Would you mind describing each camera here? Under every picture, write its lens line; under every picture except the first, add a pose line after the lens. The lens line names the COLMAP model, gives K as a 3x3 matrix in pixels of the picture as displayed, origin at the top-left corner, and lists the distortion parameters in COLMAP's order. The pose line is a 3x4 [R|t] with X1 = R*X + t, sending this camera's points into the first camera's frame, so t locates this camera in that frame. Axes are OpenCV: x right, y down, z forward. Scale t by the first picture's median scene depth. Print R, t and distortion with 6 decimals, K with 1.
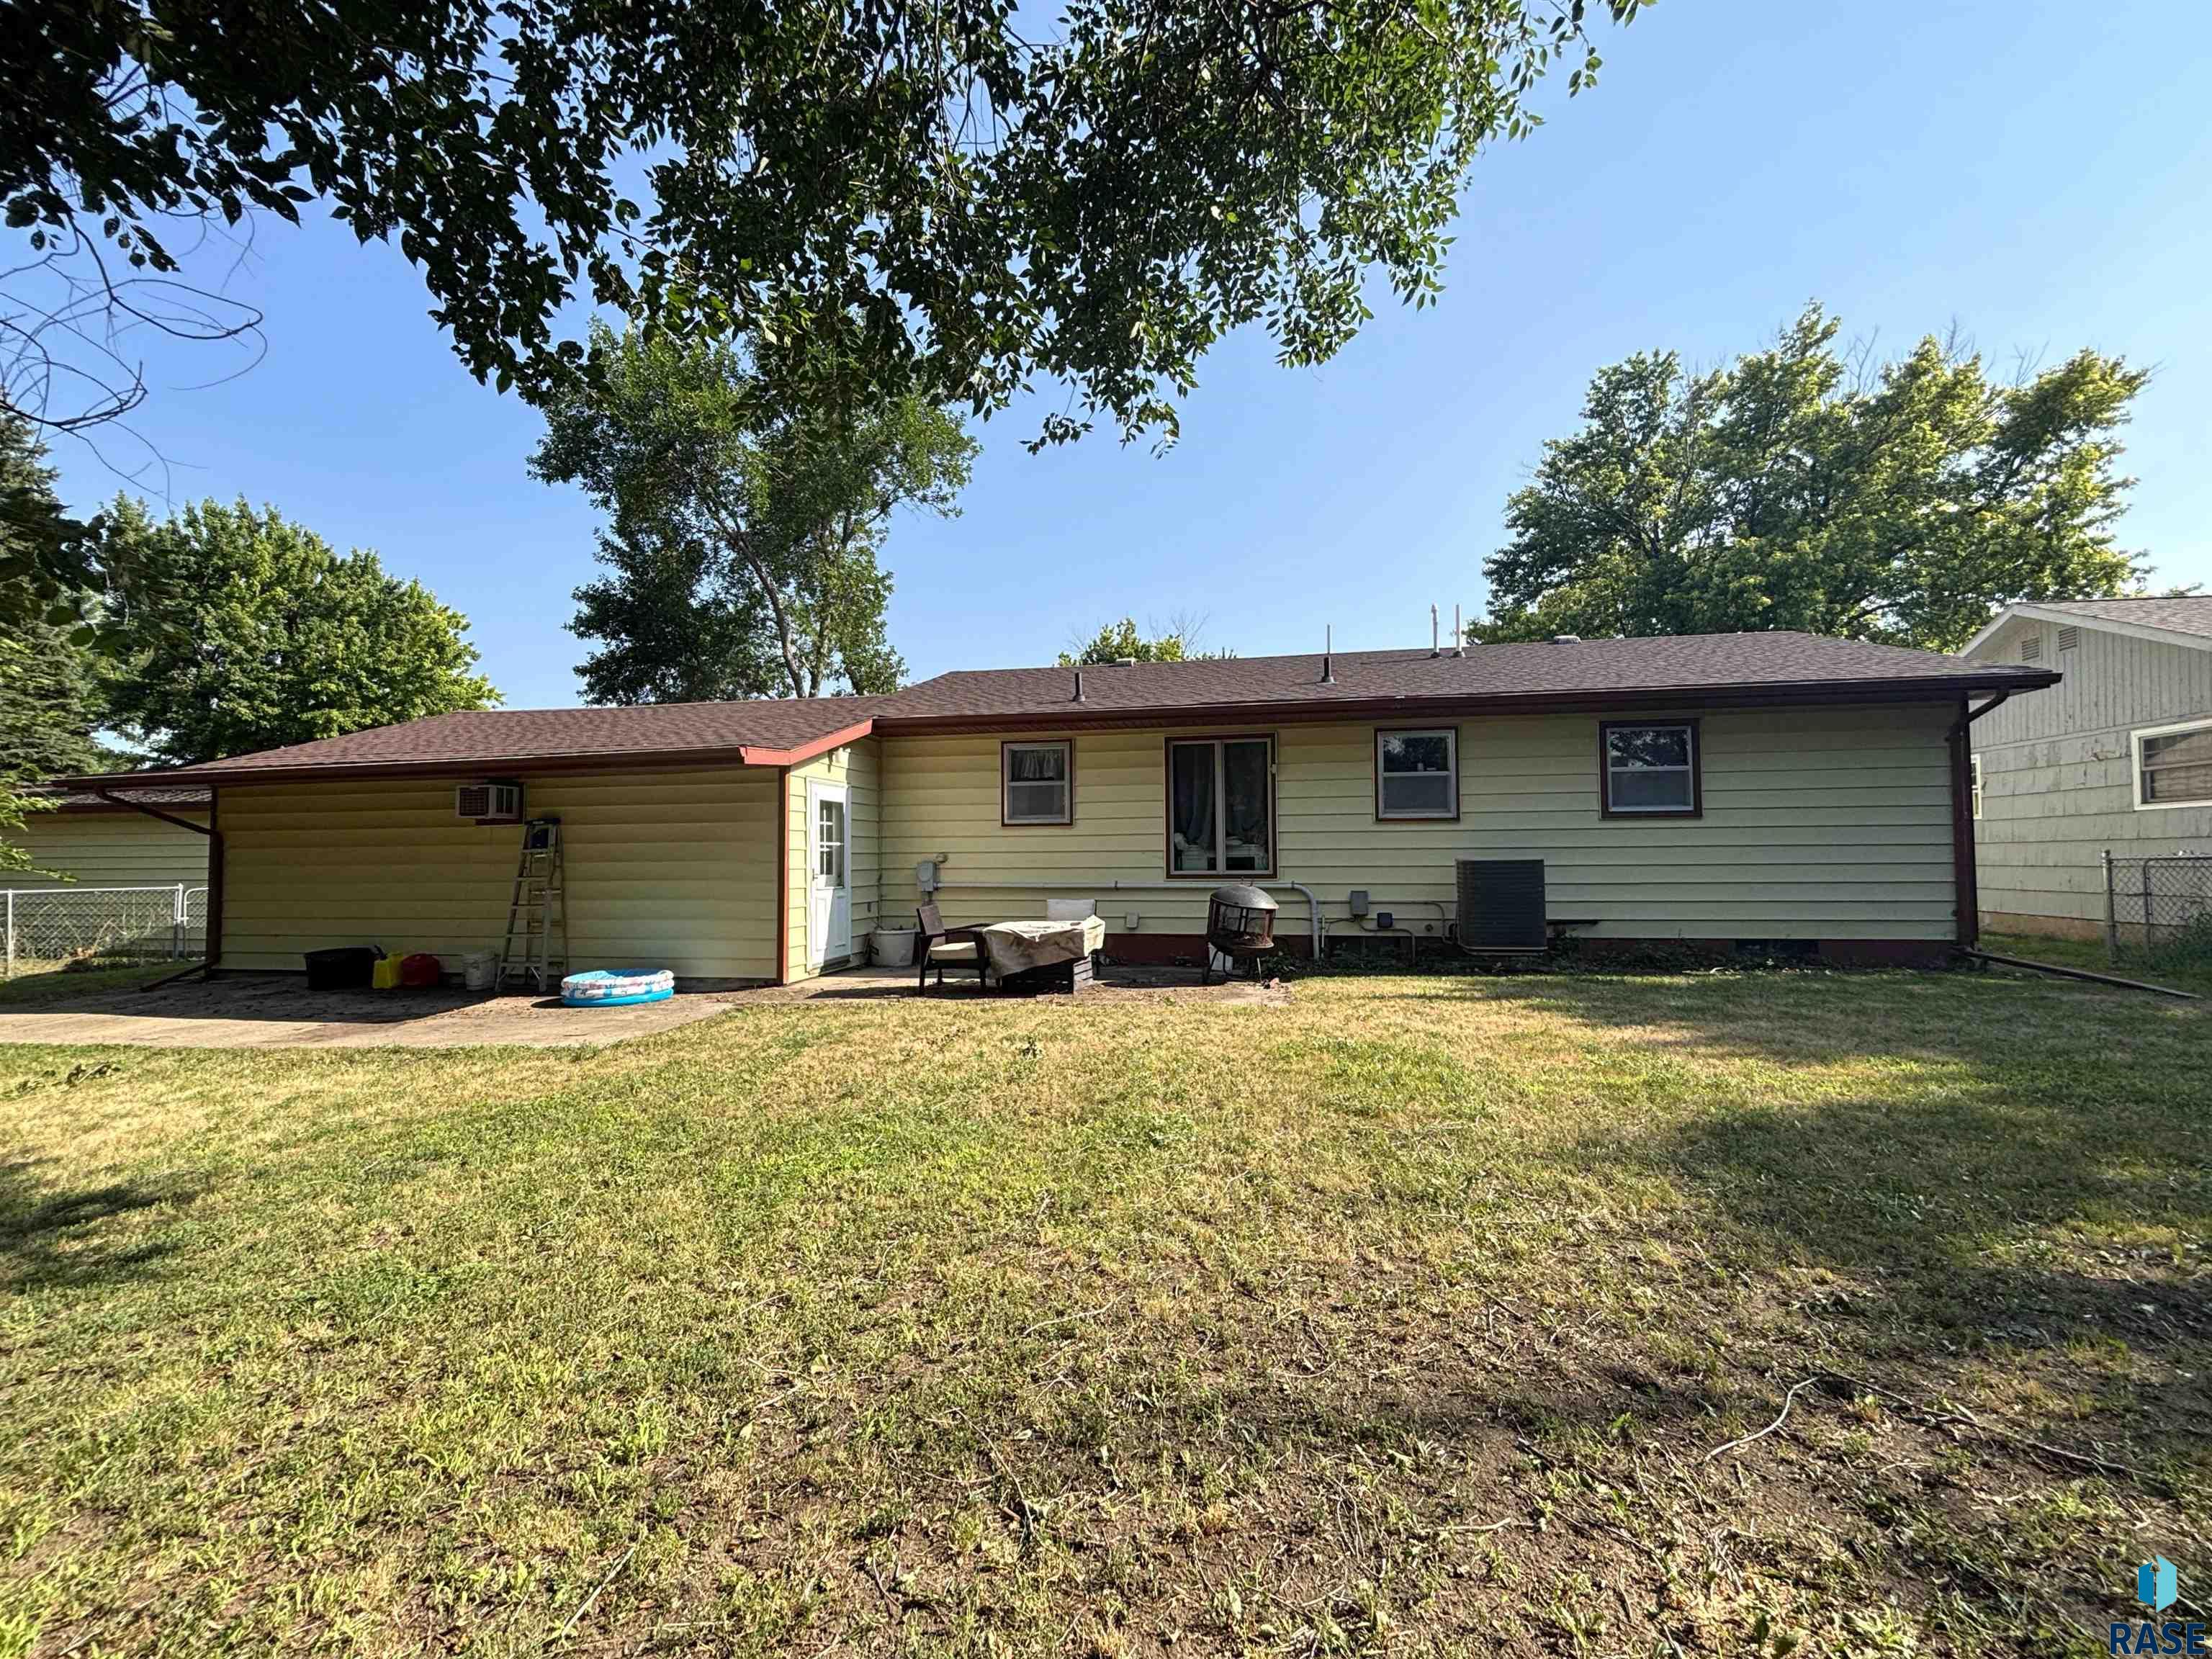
lens RADIAL K [[924.7, 0, 1106.0], [0, 924.7, 829.5], [0, 0, 1]] dist [-0.000070, -0.000032]
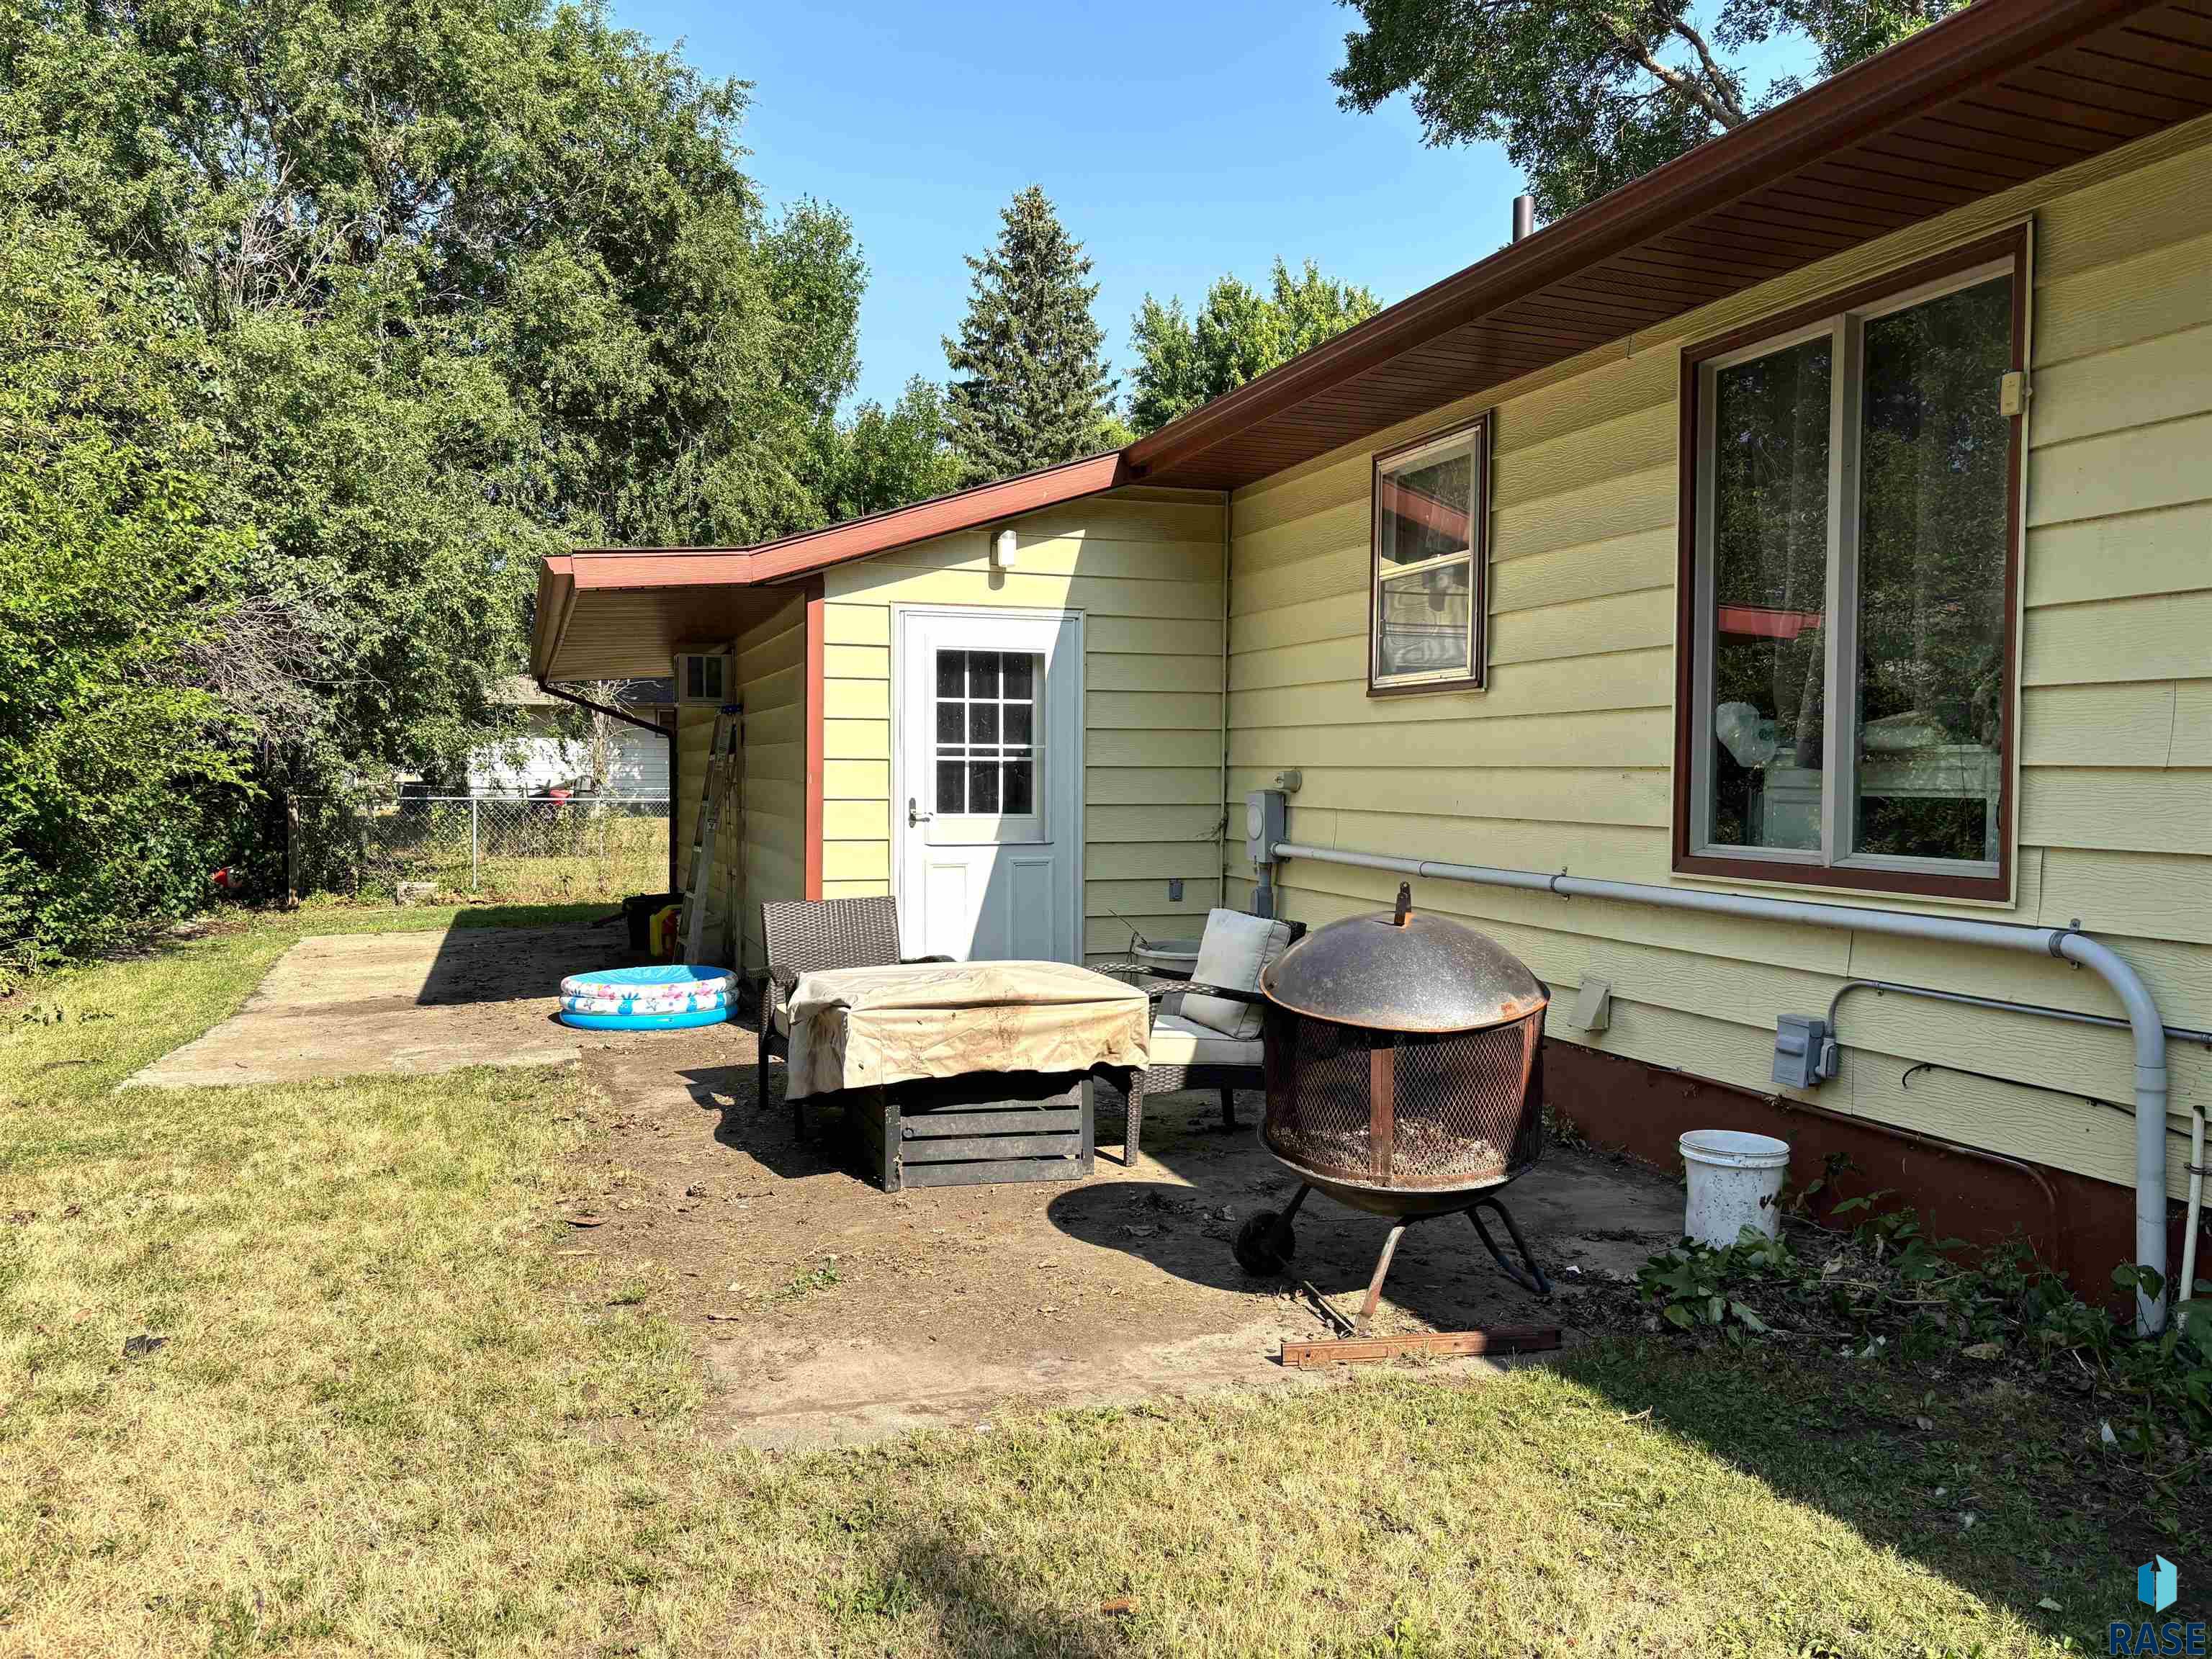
lens RADIAL K [[1652.1, 0, 1106.0], [0, 1652.1, 829.5], [0, 0, 1]] dist [0.115507, -0.202492]
pose [[0.507610, 0.041186, -0.860602, 0.411140], [0.019137, 0.998071, 0.059053, 0.009065], [0.861375, -0.046445, 0.505843, 0.610791]]
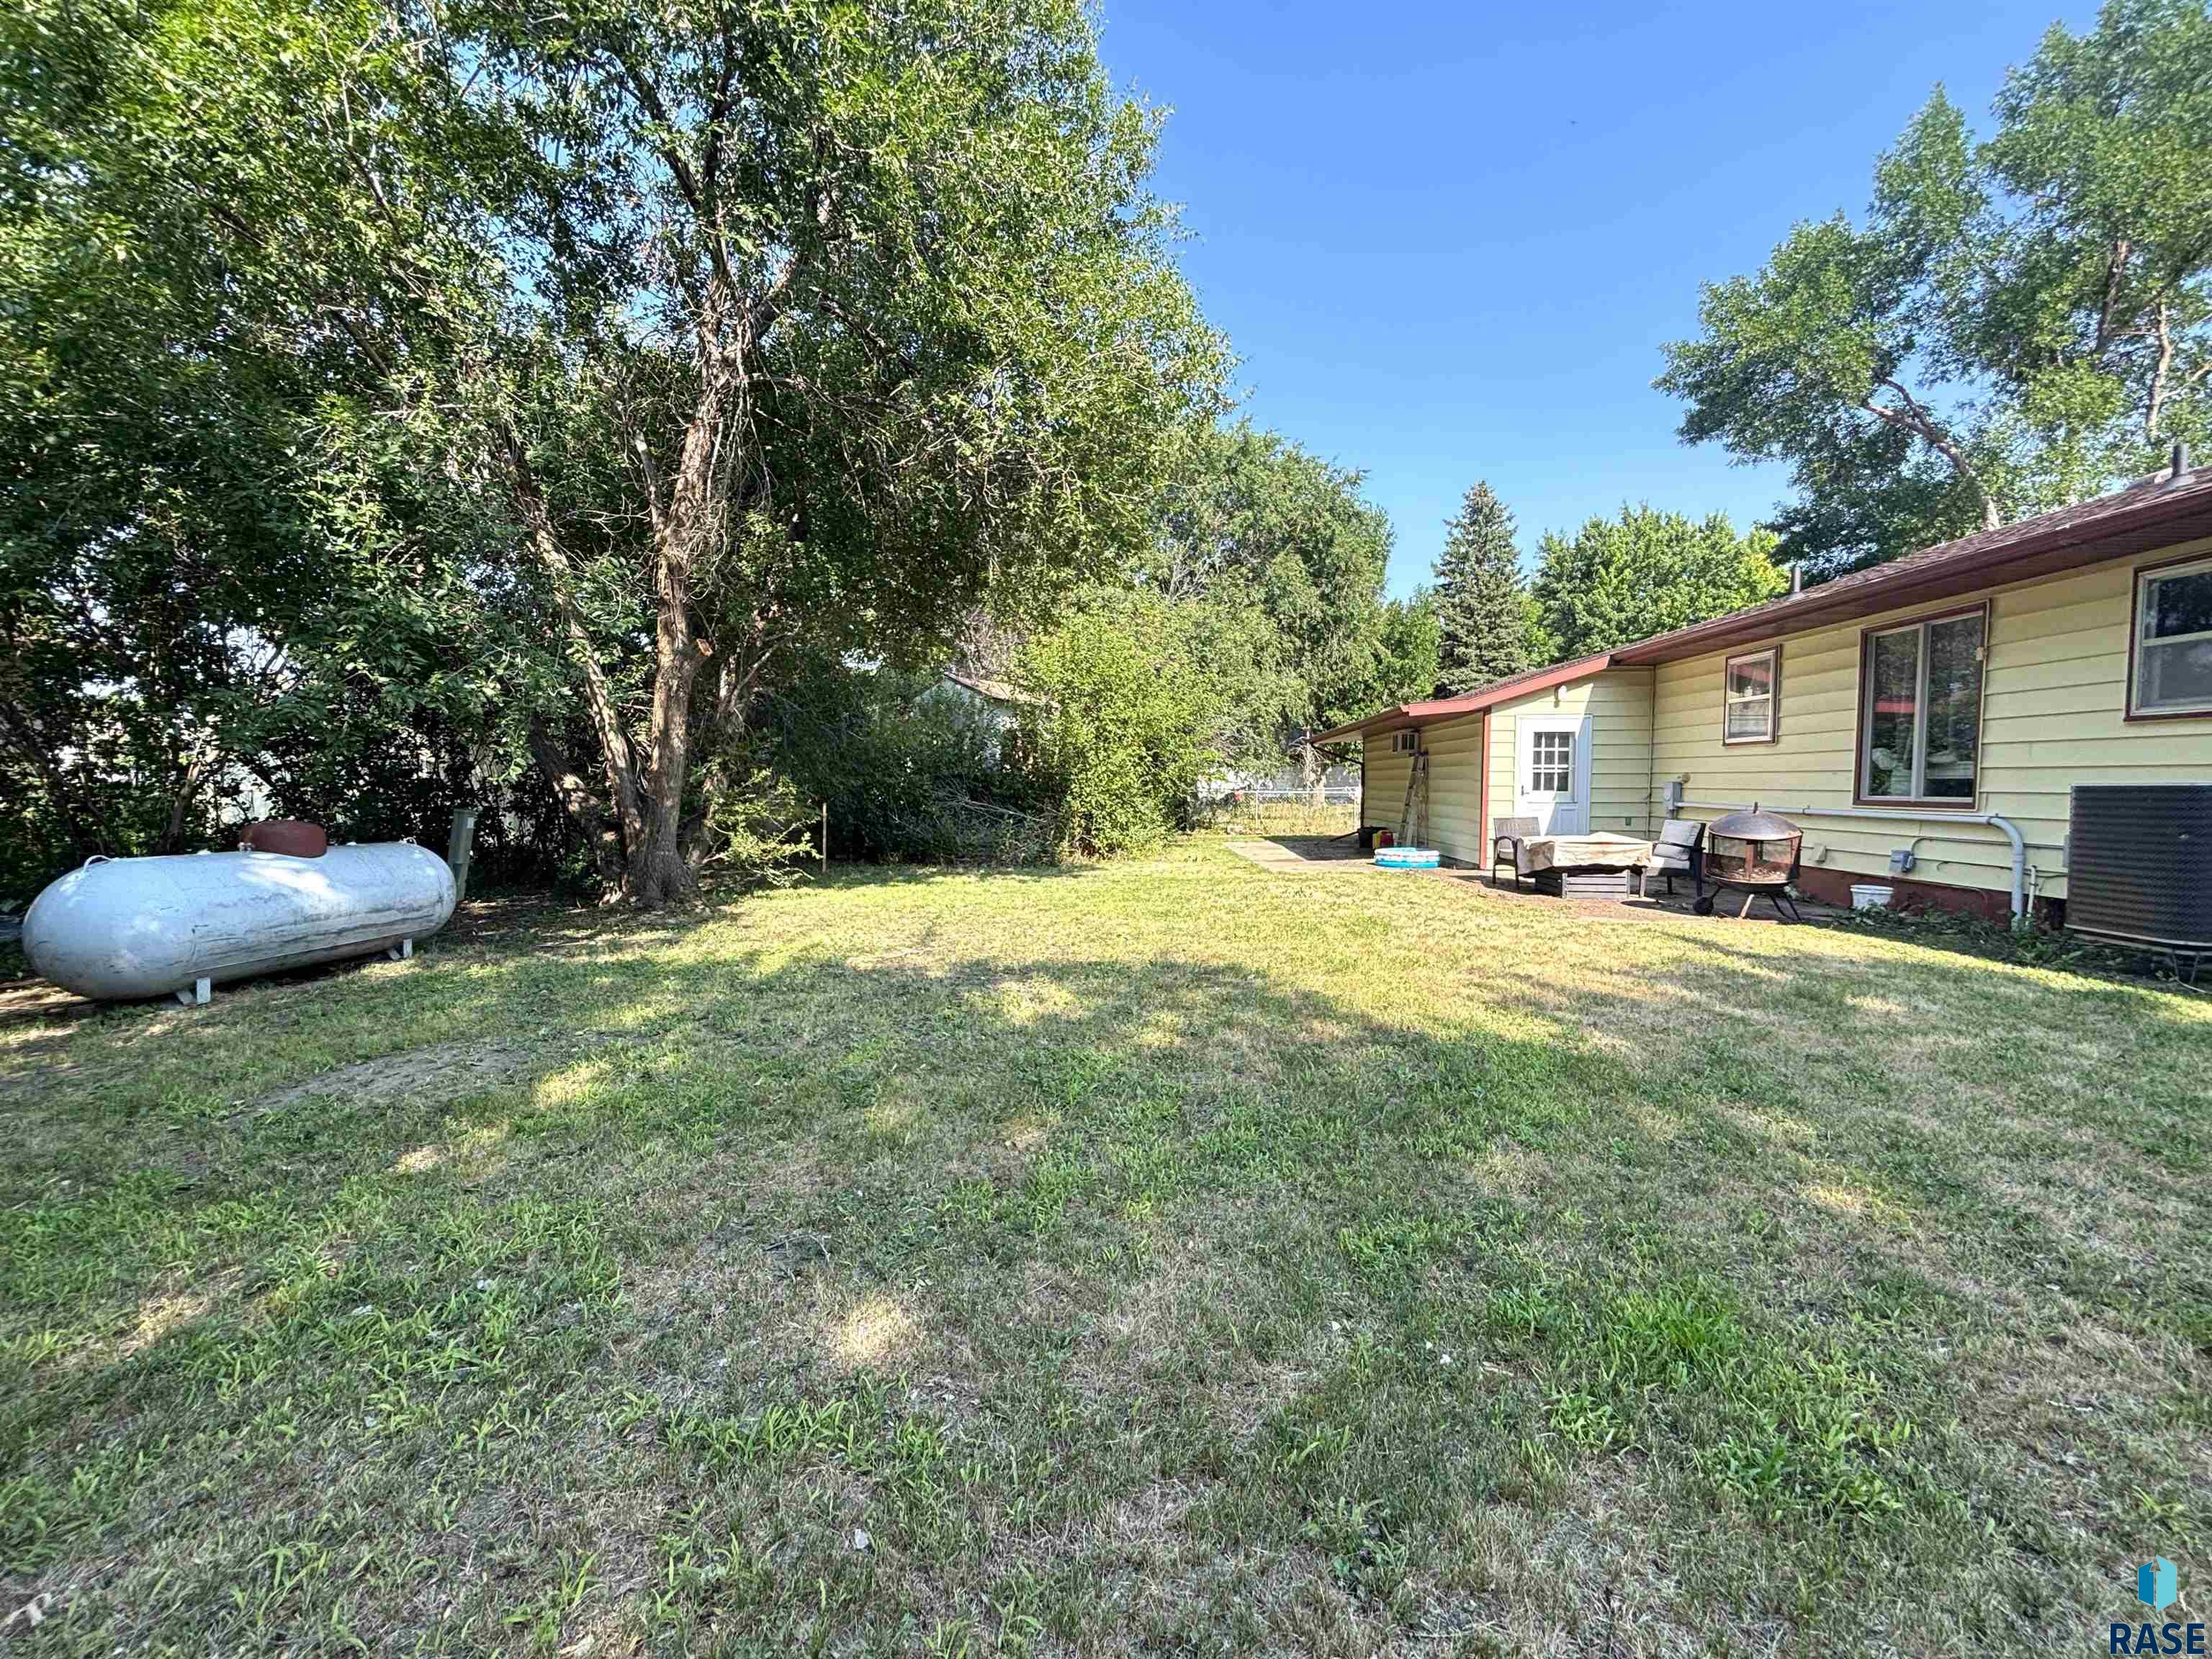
lens RADIAL K [[898.7, 0, 1106.0], [0, 898.7, 829.5], [0, 0, 1]] dist [-0.001771, 0.000140]
pose [[0.136918, 0.060292, -0.988746, 0.771626], [0.029417, 0.997458, 0.064897, 0.004259], [0.990146, -0.037971, 0.134796, 0.237132]]
